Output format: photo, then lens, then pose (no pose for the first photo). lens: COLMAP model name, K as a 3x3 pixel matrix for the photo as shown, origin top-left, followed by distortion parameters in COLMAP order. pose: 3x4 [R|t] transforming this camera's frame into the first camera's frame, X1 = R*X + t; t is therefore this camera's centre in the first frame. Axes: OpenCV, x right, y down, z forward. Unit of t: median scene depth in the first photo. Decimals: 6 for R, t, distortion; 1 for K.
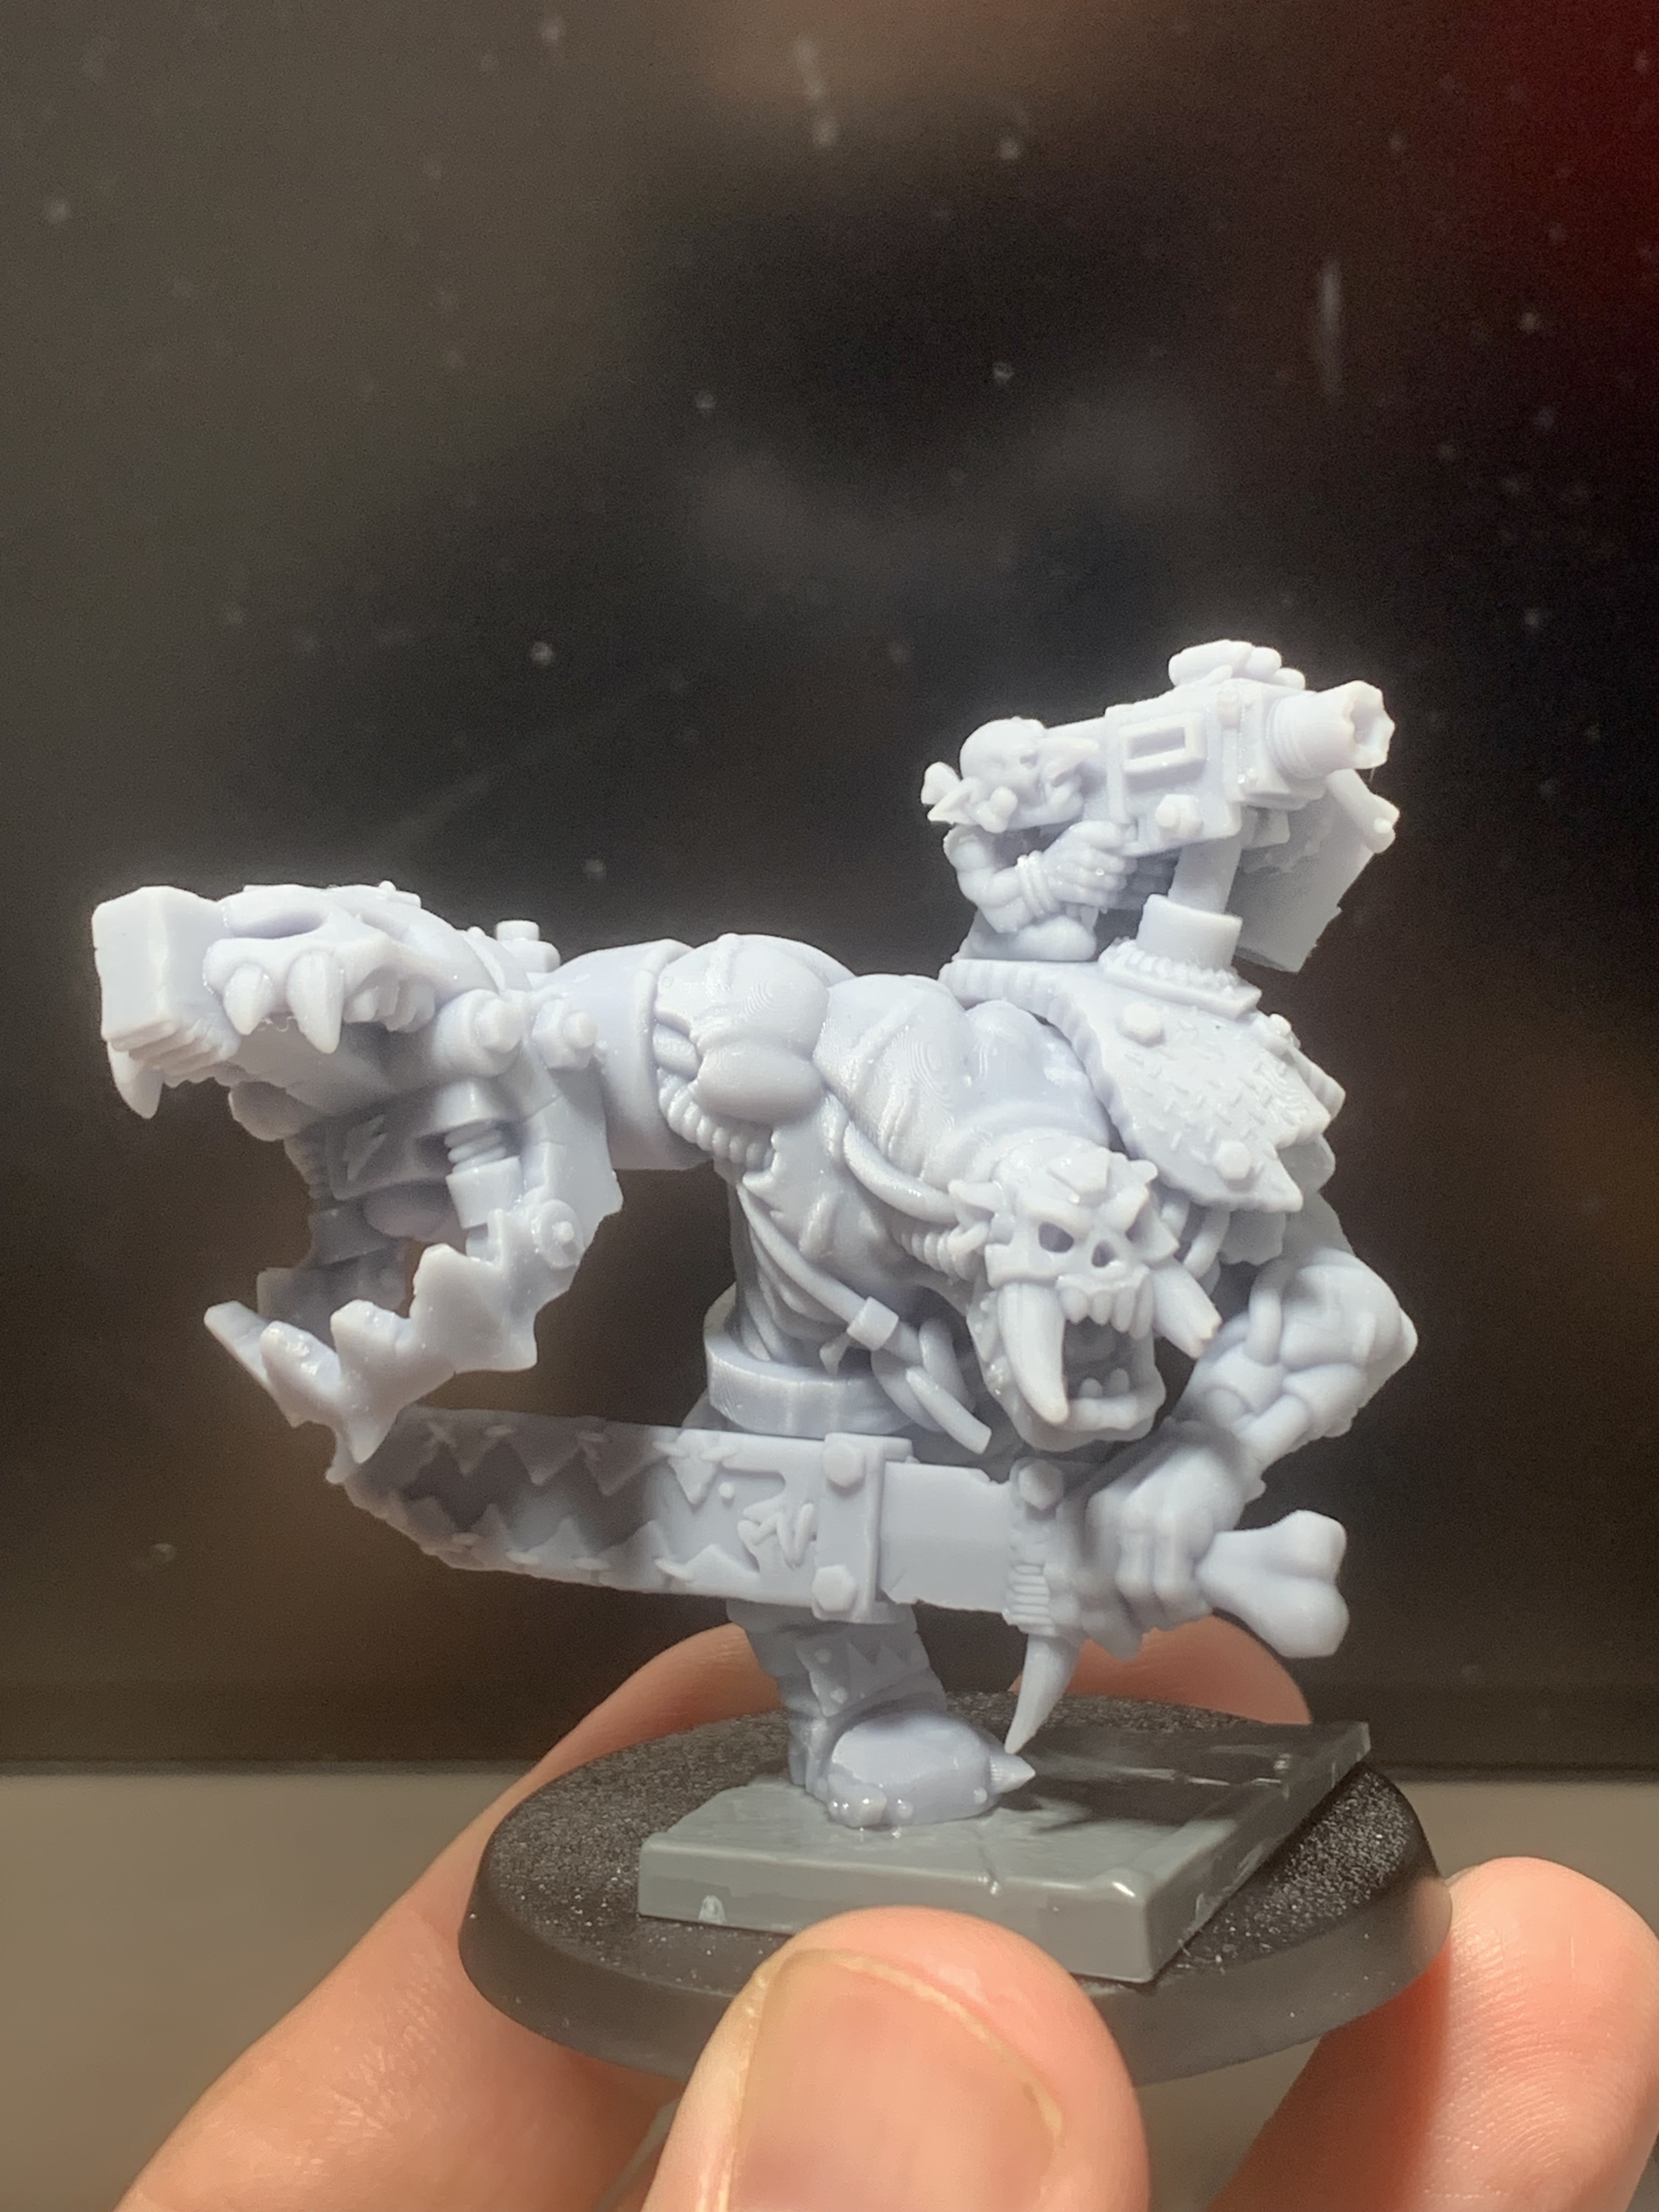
lens RADIAL K [[3475.9, 0, 829.5], [0, 3475.9, 1106.0], [0, 0, 1]] dist [0.232046, -0.920965]
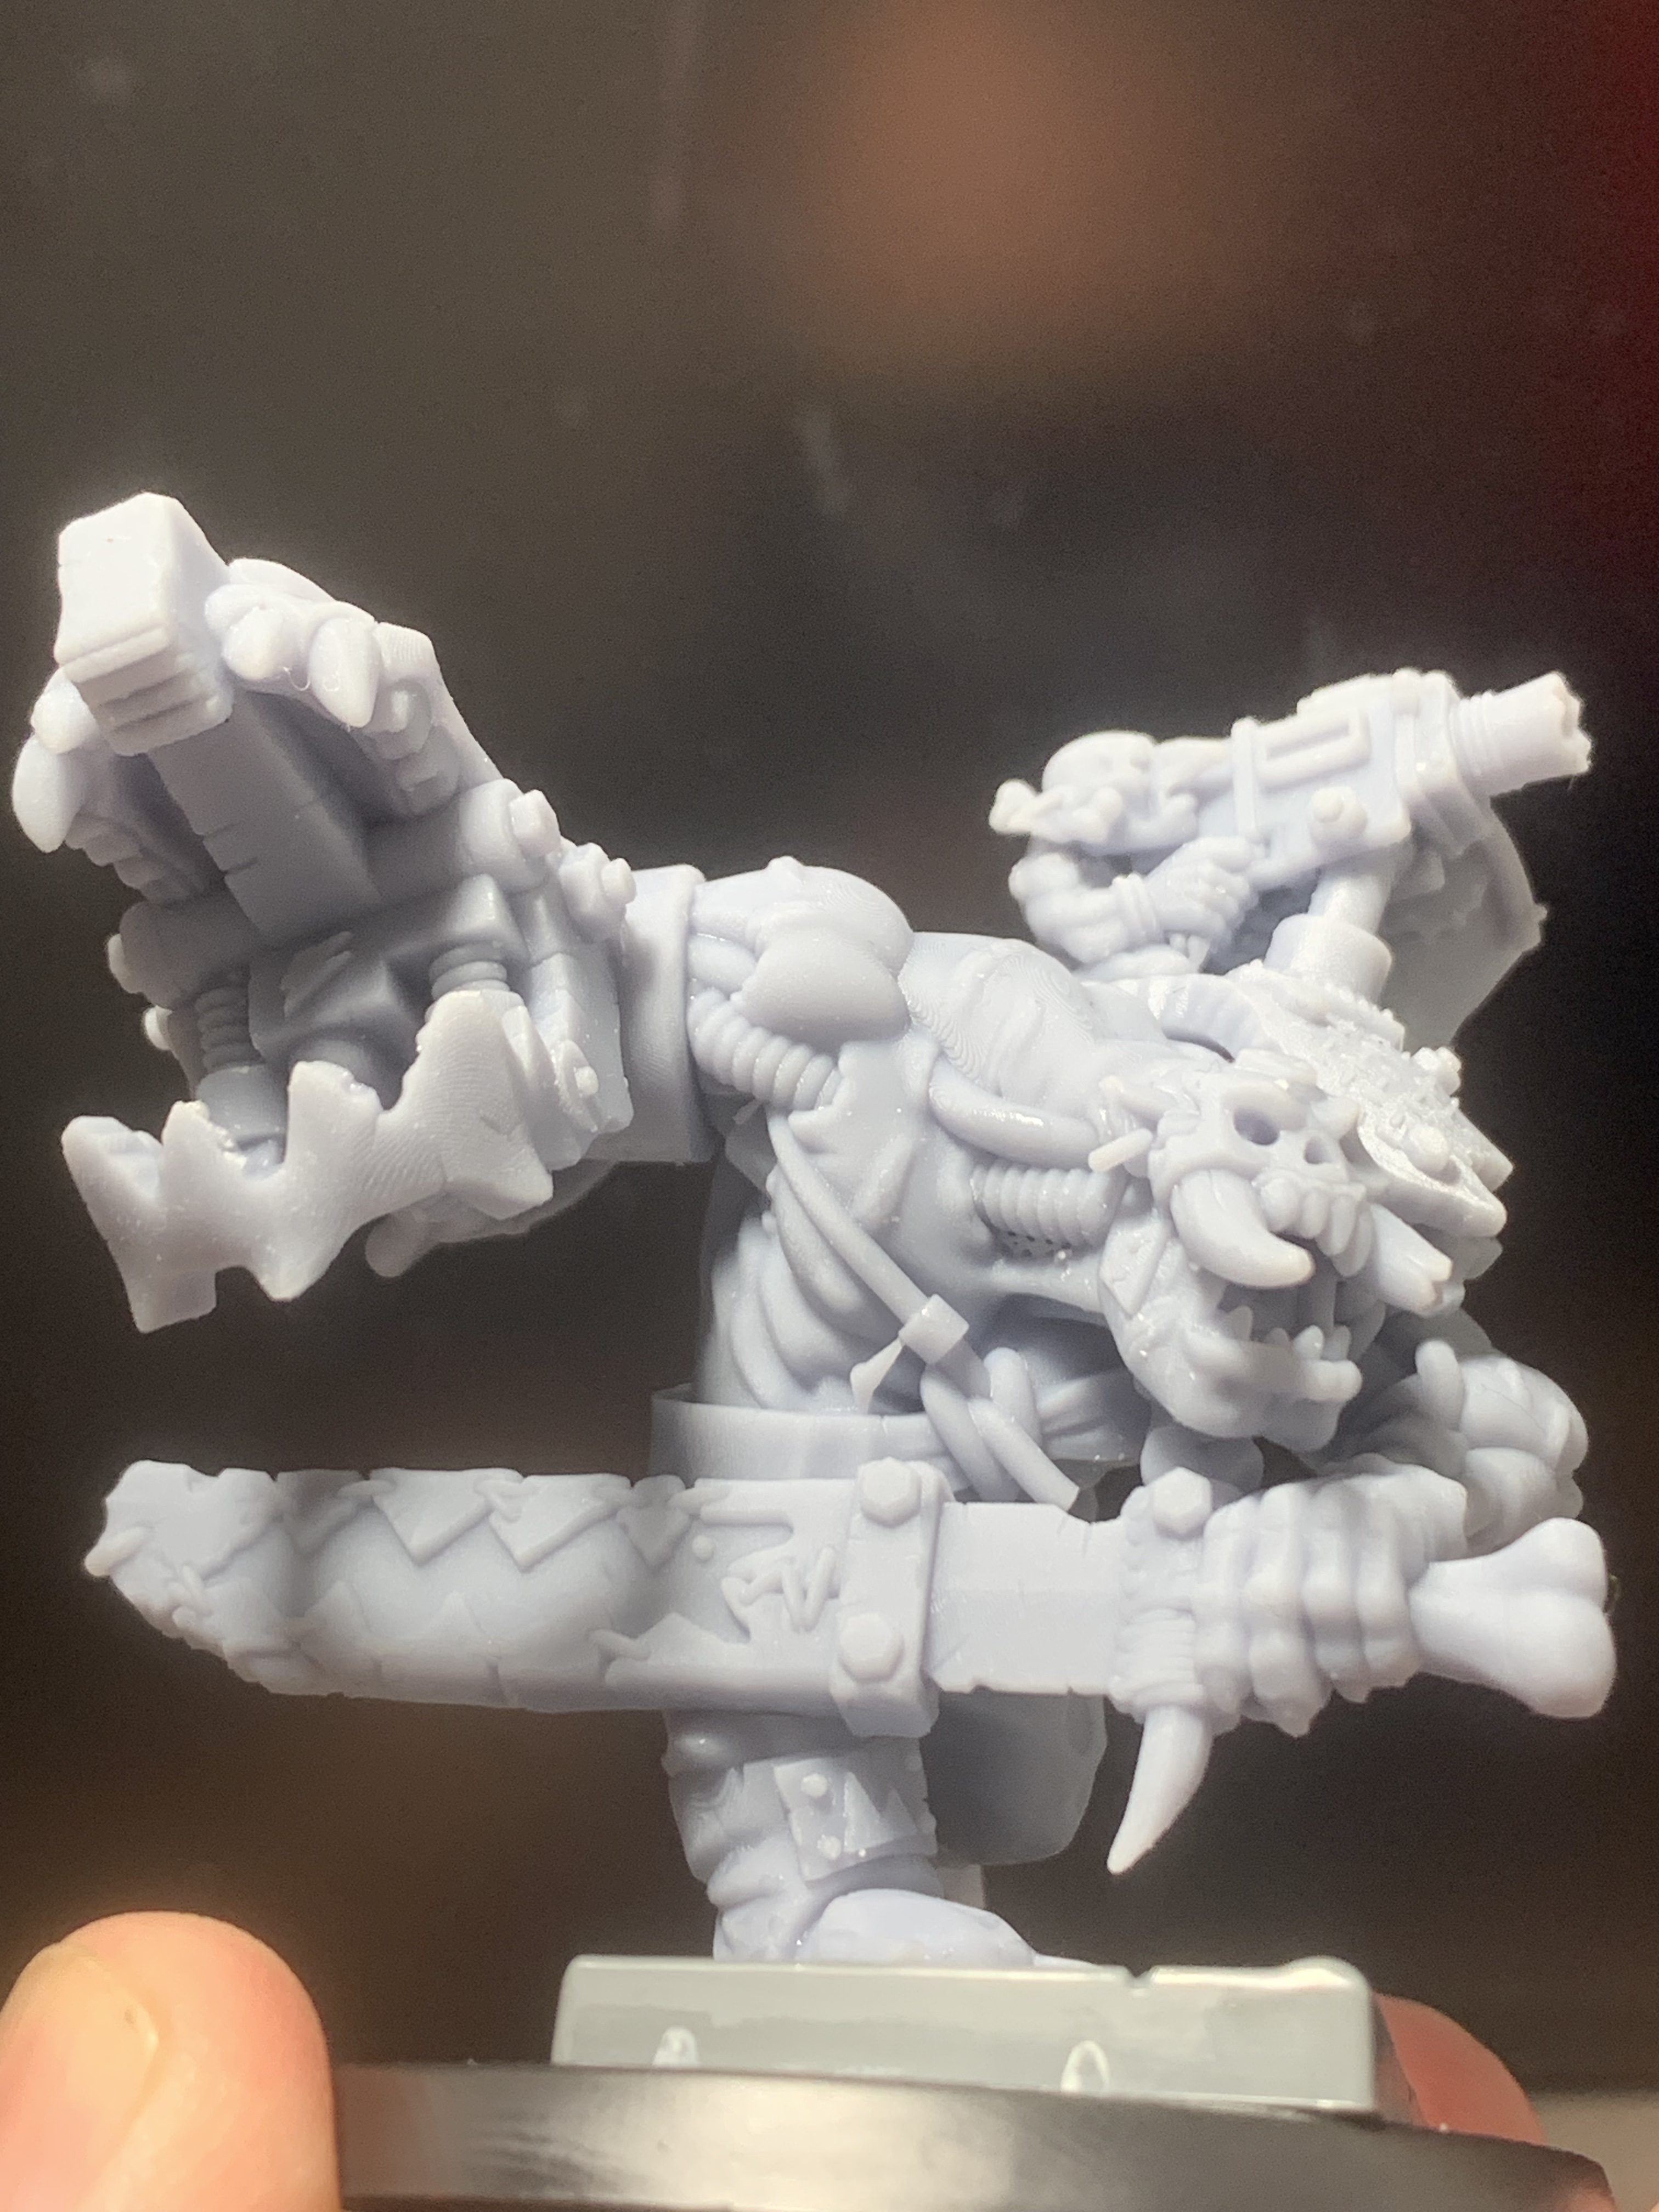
lens RADIAL K [[3475.9, 0, 829.5], [0, 3475.9, 1106.0], [0, 0, 1]] dist [0.232046, -0.920965]
pose [[0.968180, 0.172531, 0.181277, -0.155029], [-0.076781, 0.894218, -0.440998, 0.354634], [-0.238187, 0.413047, 0.879010, 0.321546]]
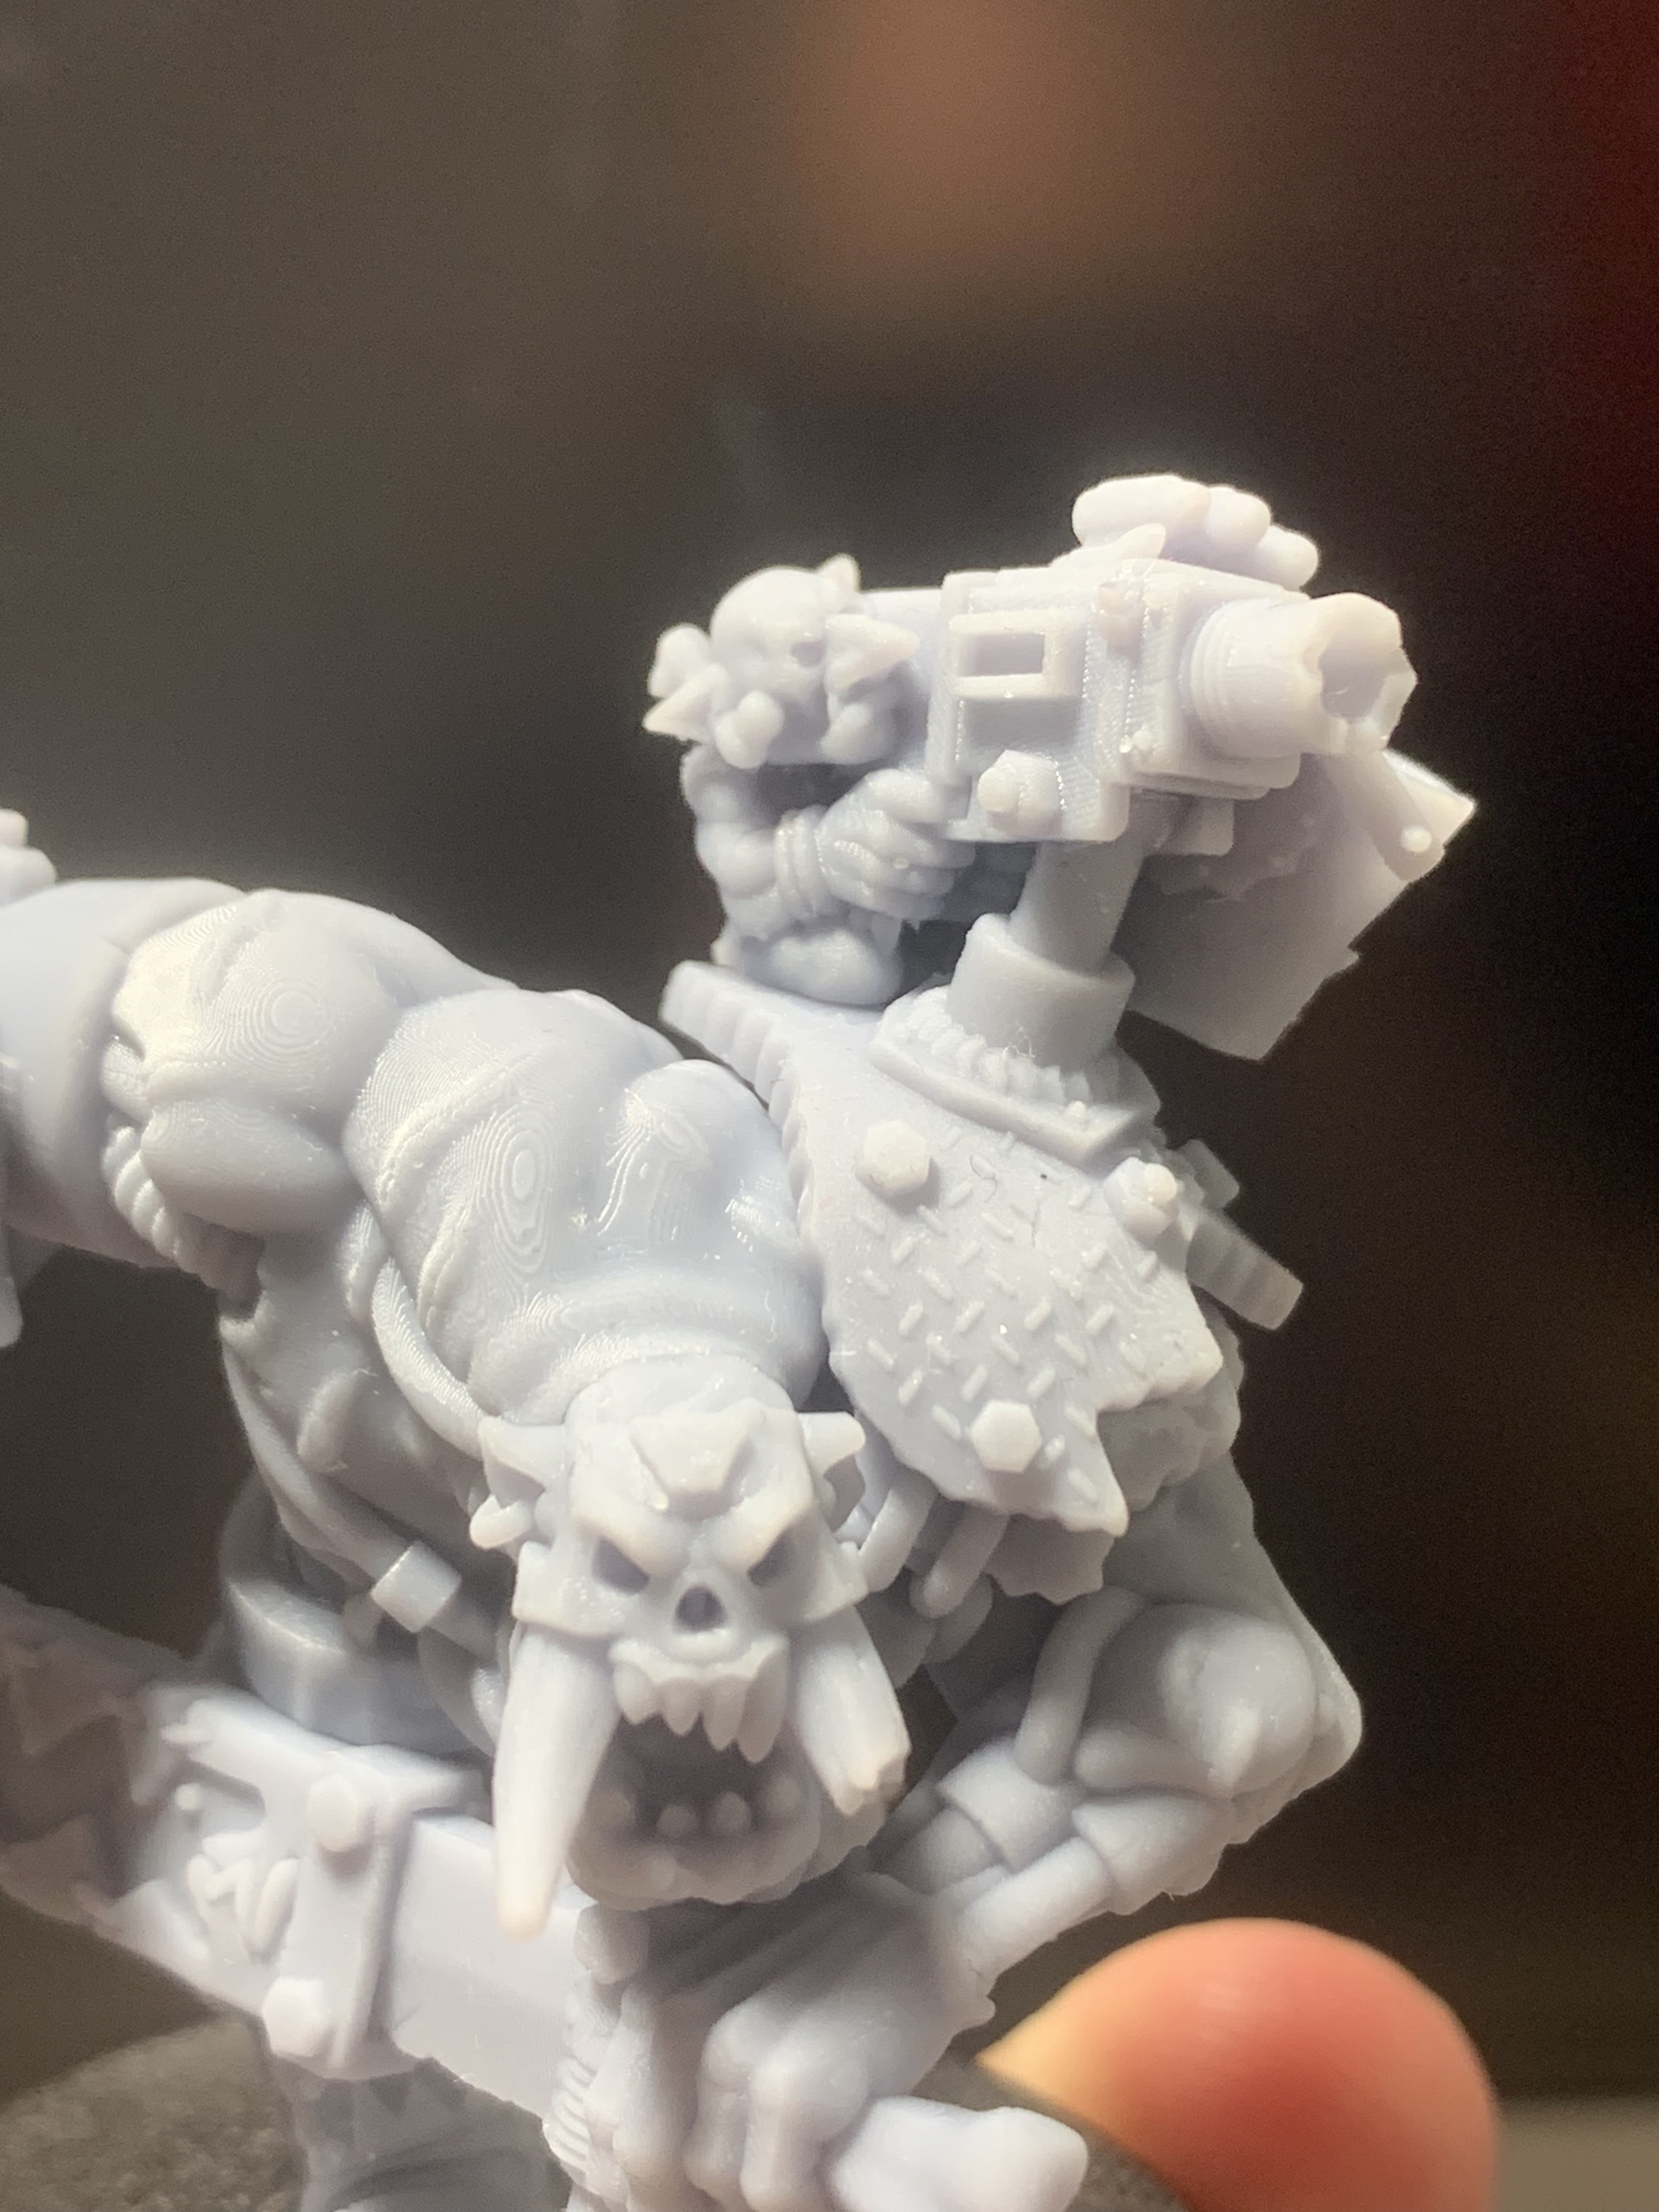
lens RADIAL K [[3475.9, 0, 829.5], [0, 3475.9, 1106.0], [0, 0, 1]] dist [0.232046, -0.920965]
pose [[0.980209, 0.131417, -0.148051, 0.157747], [-0.113446, 0.985785, 0.123930, -0.098556], [0.162233, -0.104681, 0.981184, 0.441268]]
